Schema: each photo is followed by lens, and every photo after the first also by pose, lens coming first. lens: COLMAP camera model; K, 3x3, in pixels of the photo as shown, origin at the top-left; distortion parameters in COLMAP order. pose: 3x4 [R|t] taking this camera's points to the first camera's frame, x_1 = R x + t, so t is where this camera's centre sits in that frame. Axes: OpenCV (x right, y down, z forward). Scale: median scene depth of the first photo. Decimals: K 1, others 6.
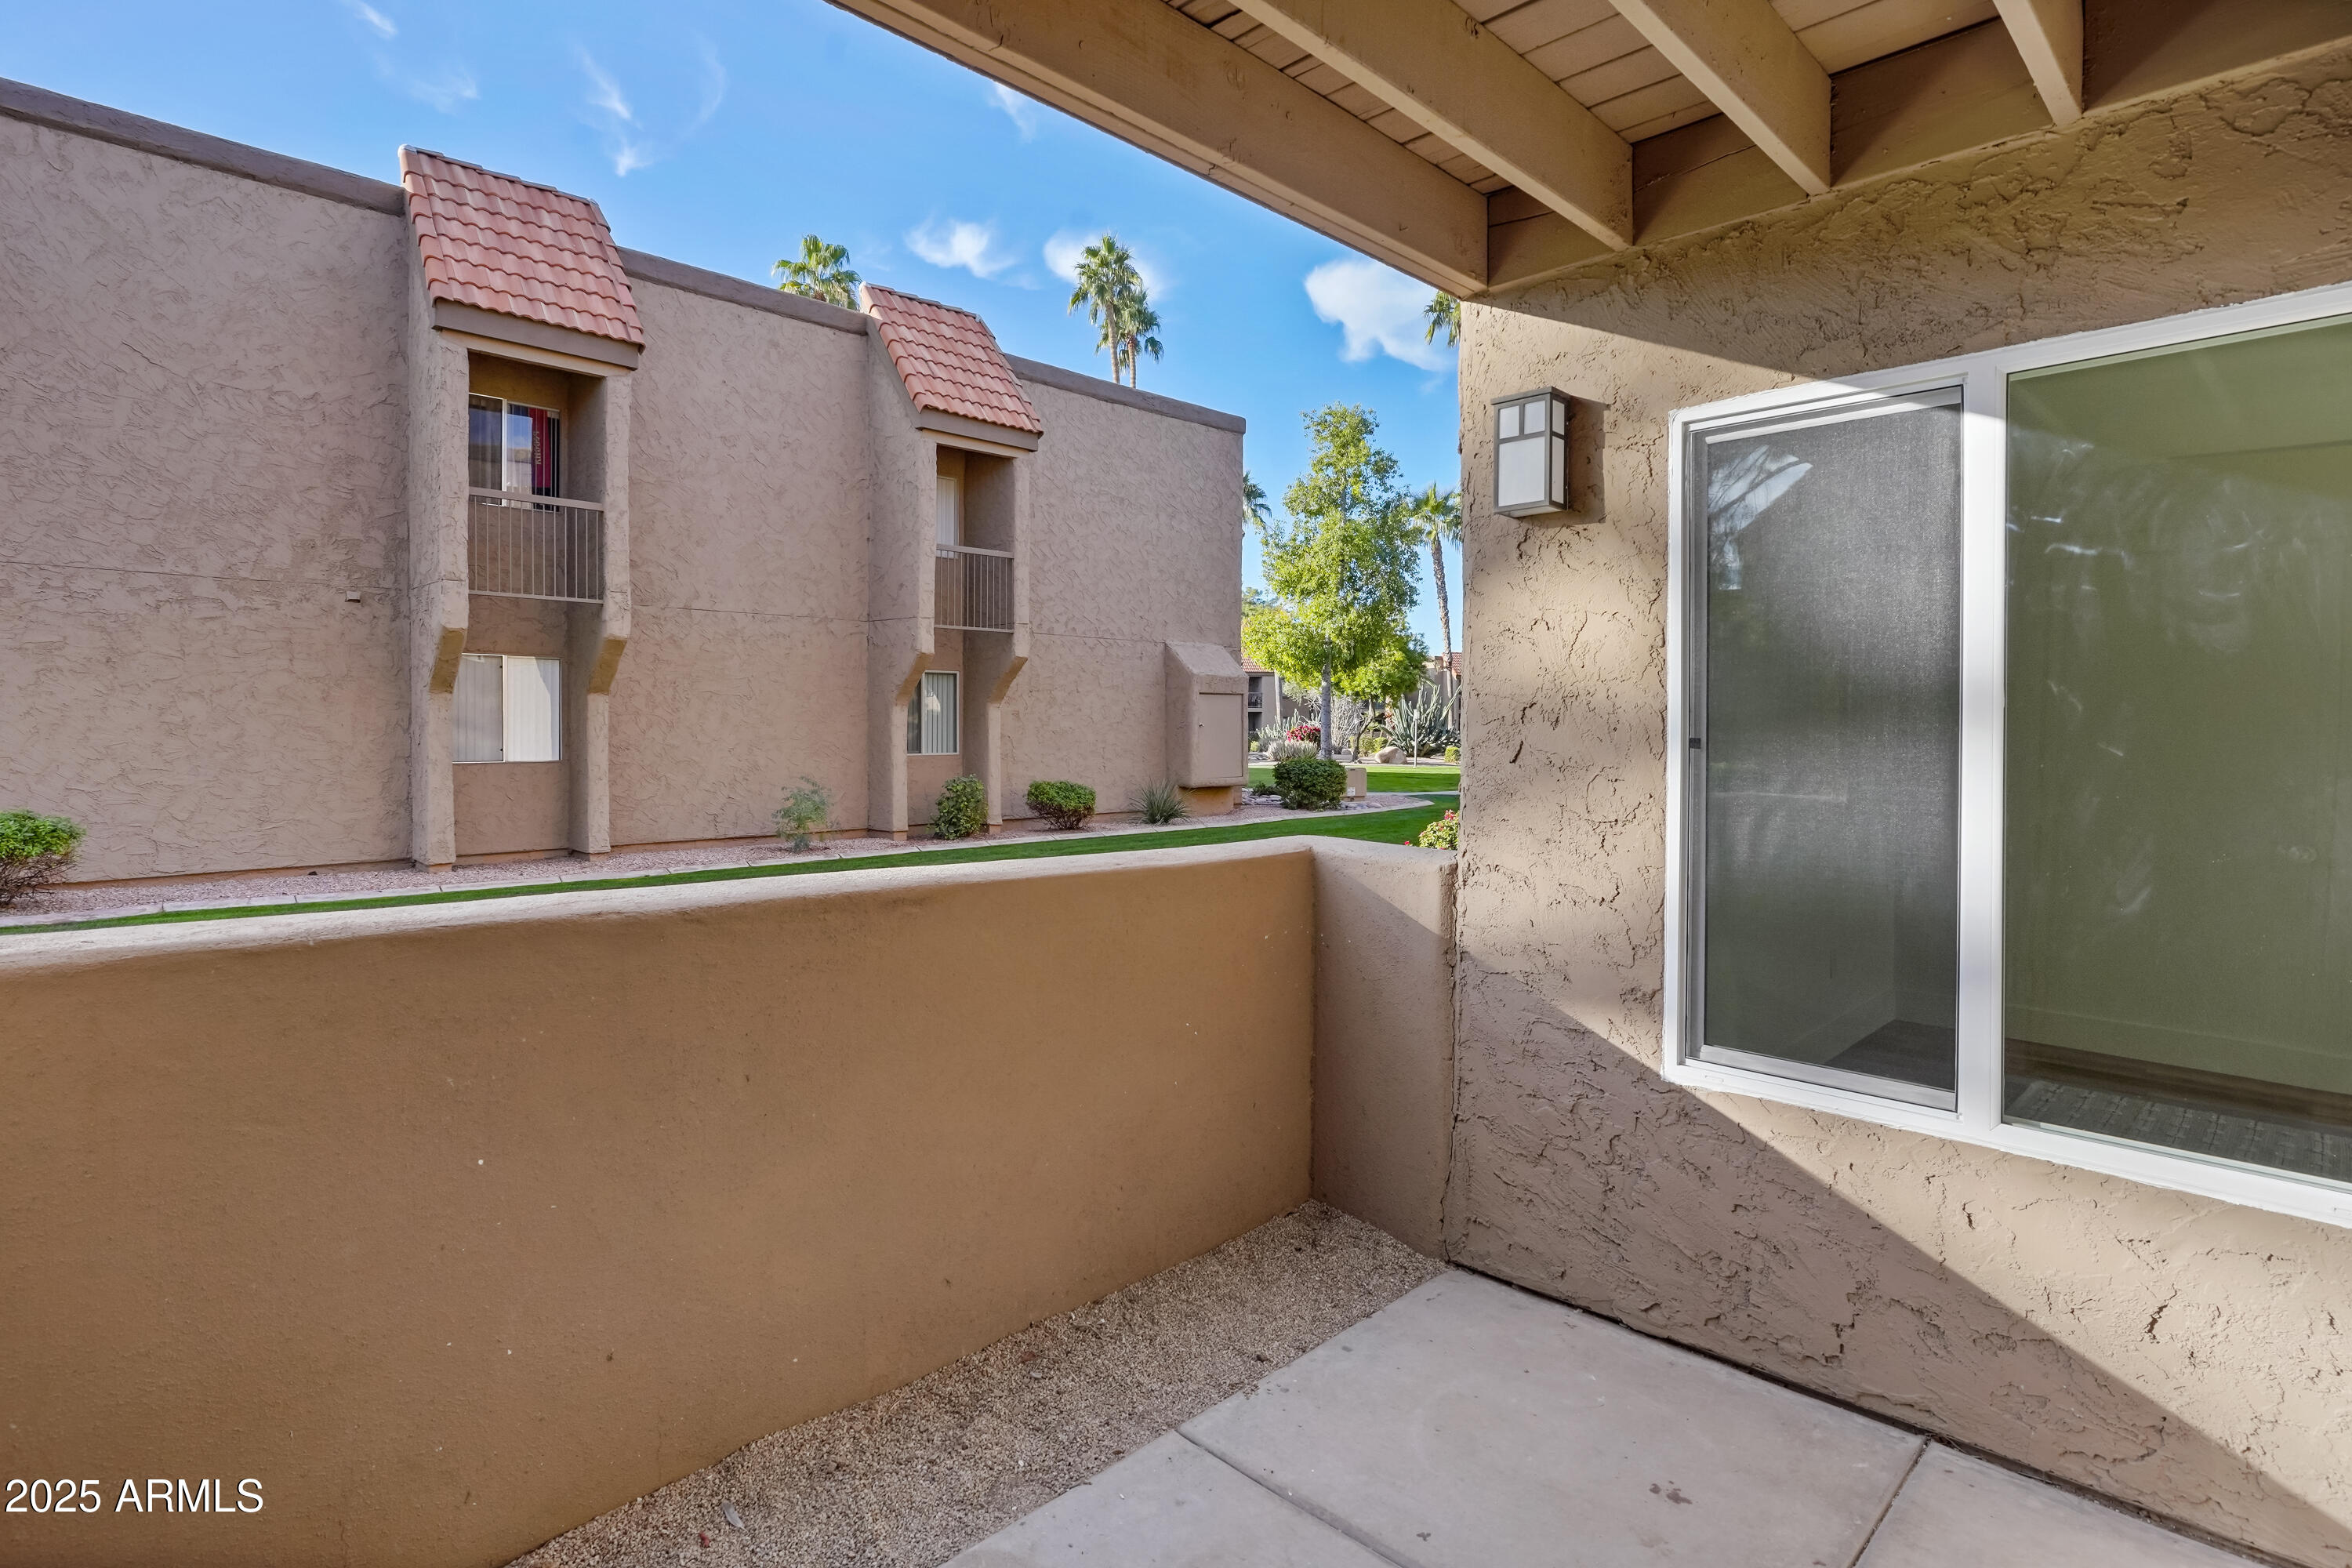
lens RADIAL K [[1163.0, 0, 1170.0], [0, 1163.0, 745.8], [0, 0, 1]] dist [-0.001662, -0.000150]
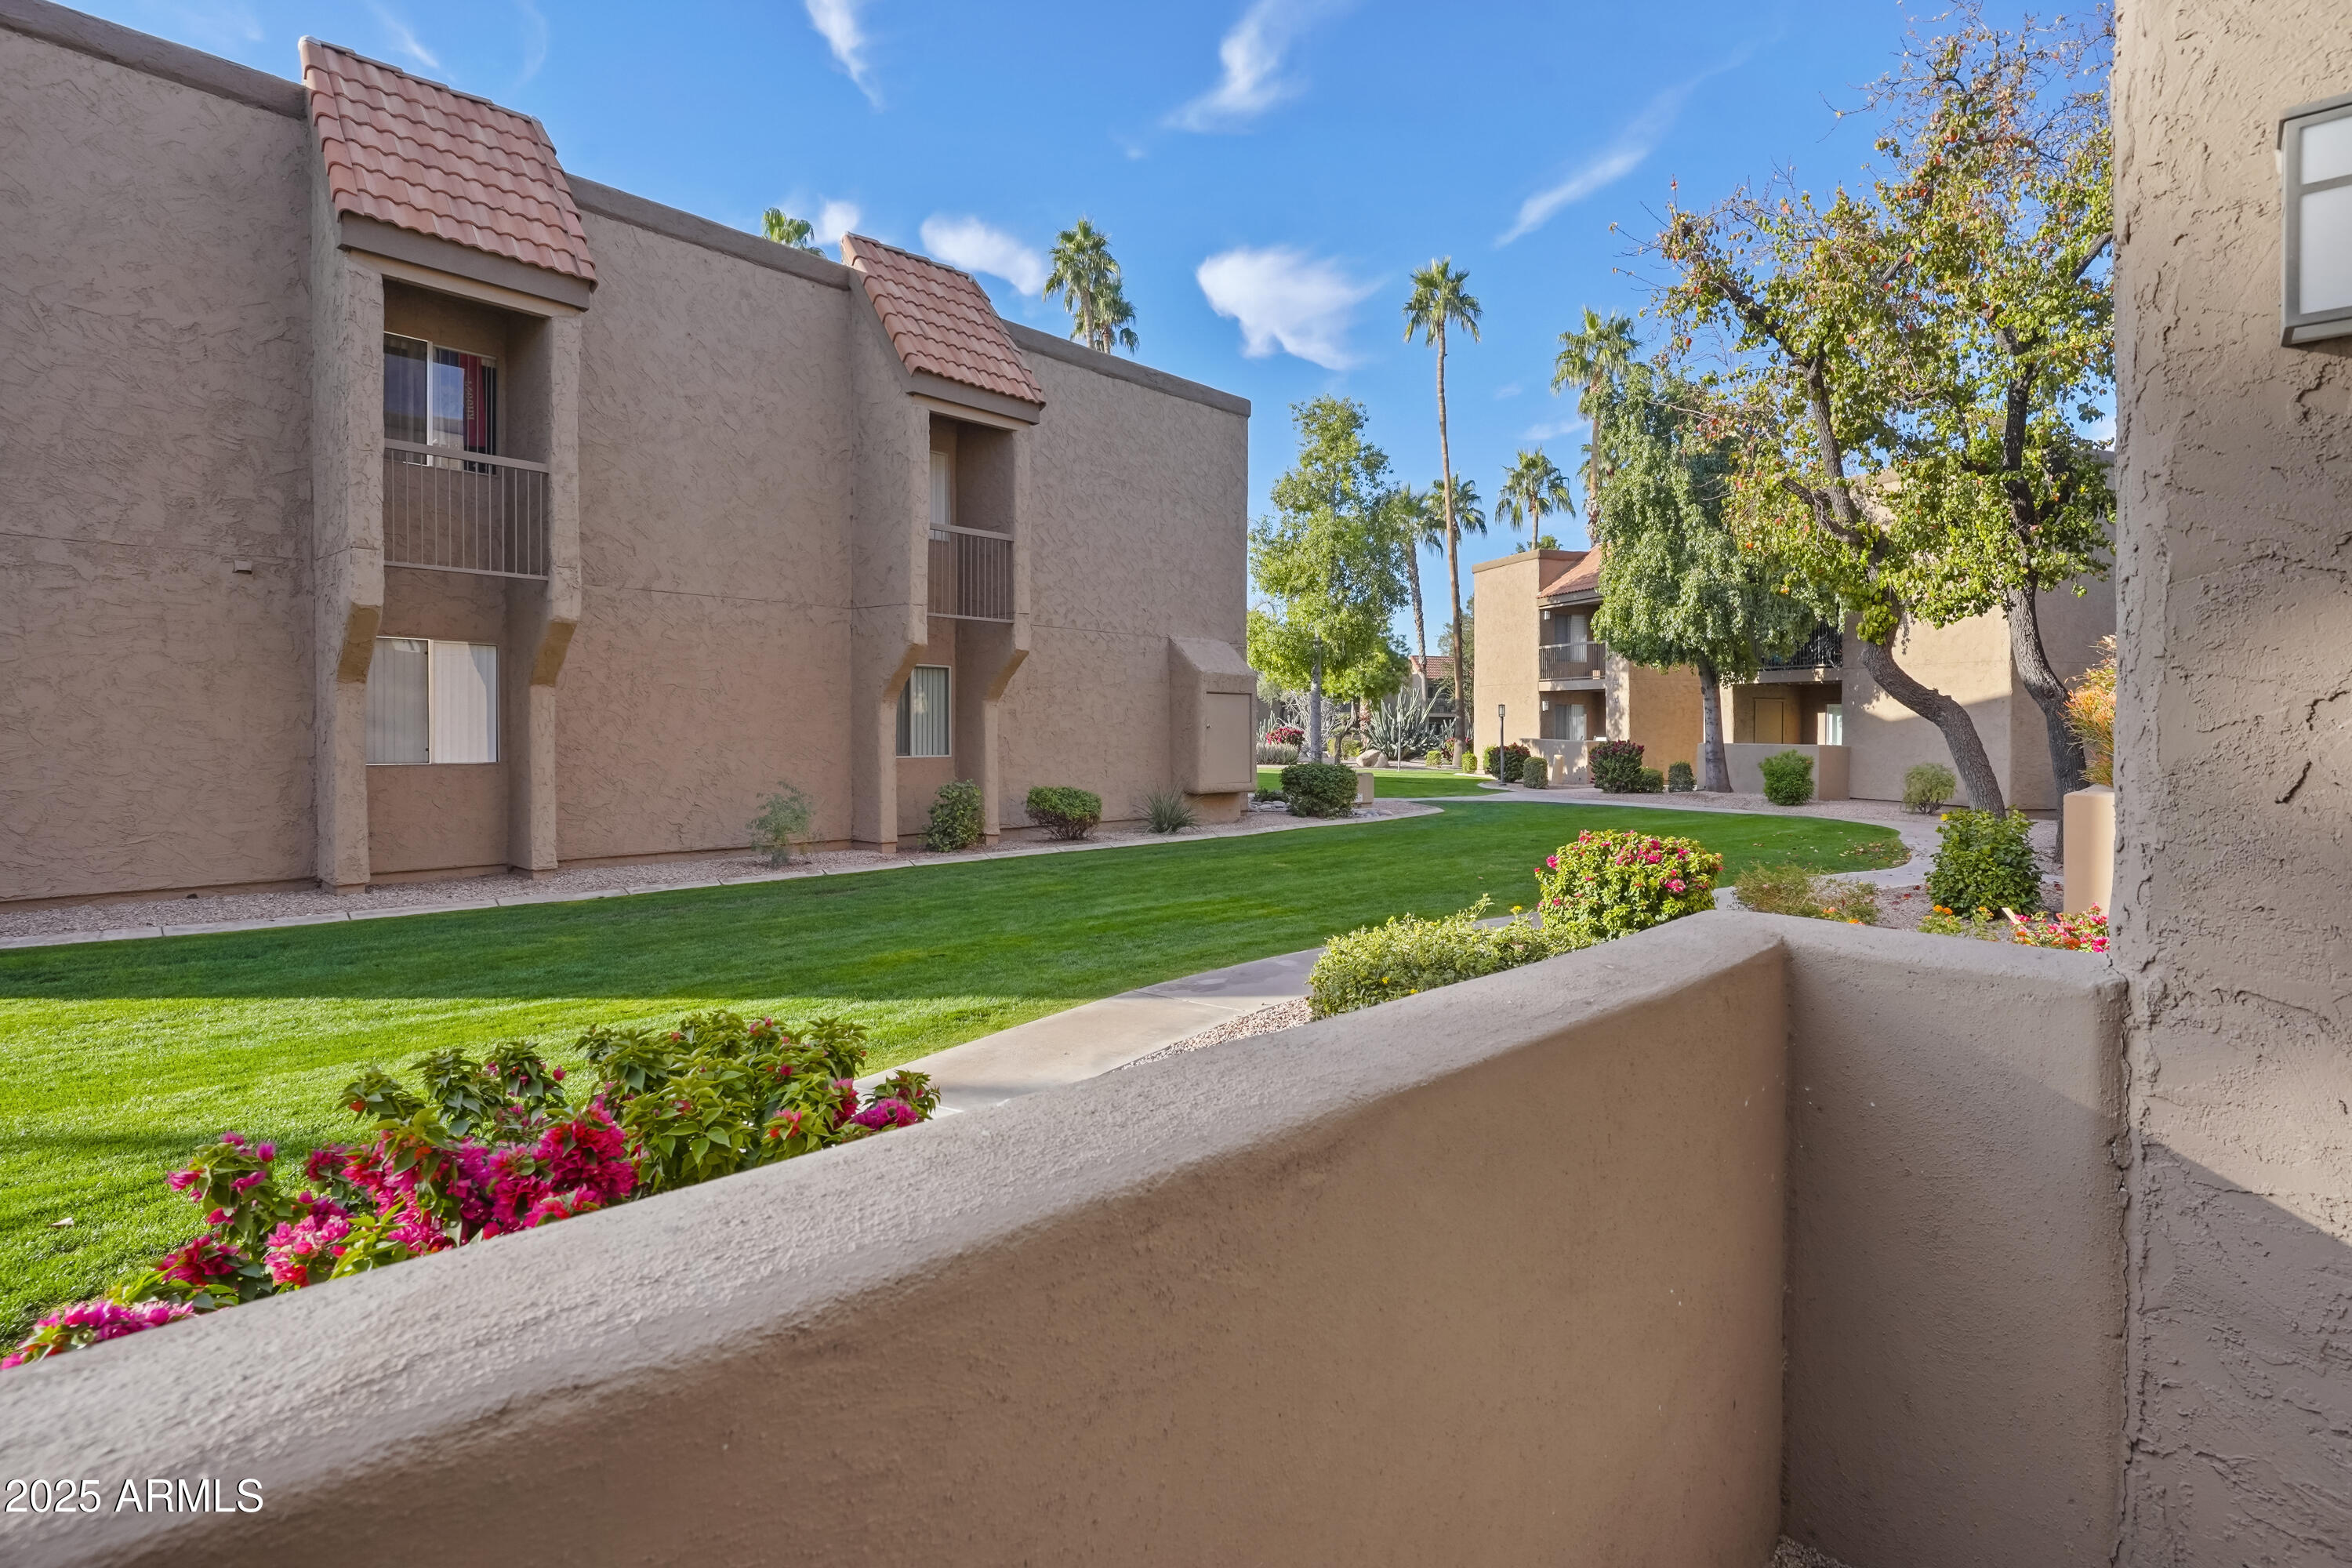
lens RADIAL K [[1161.9, 0, 1193.4], [0, 1161.9, 765.0], [0, 0, 1]] dist [-0.001252, 0.000867]
pose [[0.998616, 0.005516, 0.052299, -0.049167], [-0.006323, 0.999863, 0.015289, -0.001658], [-0.052207, -0.015599, 0.998514, 0.102389]]
